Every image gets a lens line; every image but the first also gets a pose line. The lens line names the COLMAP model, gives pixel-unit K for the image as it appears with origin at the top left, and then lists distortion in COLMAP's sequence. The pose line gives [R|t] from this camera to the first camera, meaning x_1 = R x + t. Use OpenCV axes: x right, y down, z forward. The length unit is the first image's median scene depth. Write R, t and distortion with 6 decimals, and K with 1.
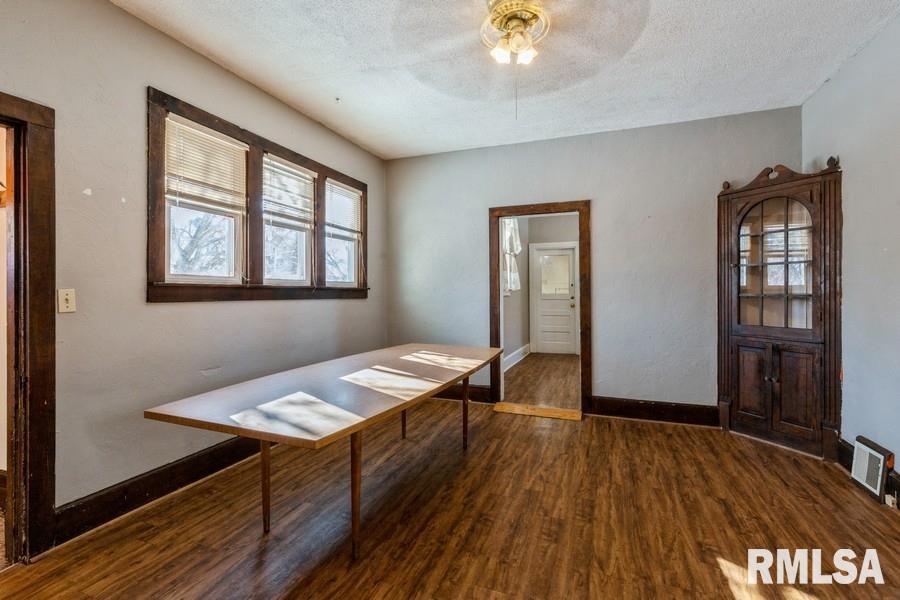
lens RADIAL K [[417.3, 0, 451.3], [0, 417.3, 297.2], [0, 0, 1]] dist [0.010005, -0.001621]
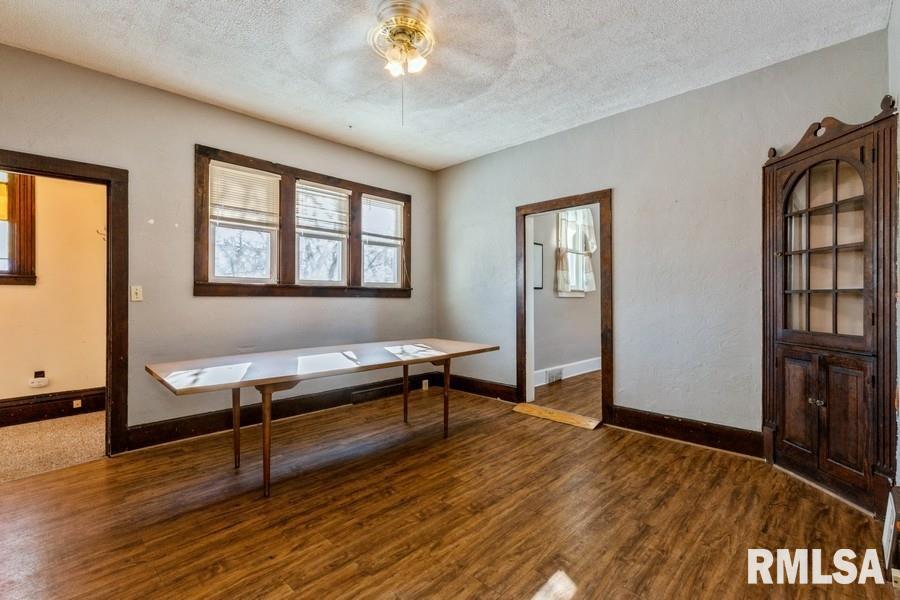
lens RADIAL K [[417.3, 0, 463.8], [0, 417.3, 304.5], [0, 0, 1]] dist [0.010005, -0.001621]
pose [[0.915006, 0.007222, -0.403377, 0.525695], [-0.007040, 0.999973, 0.001934, 0.024765], [0.403380, 0.001070, 0.915032, 0.051980]]
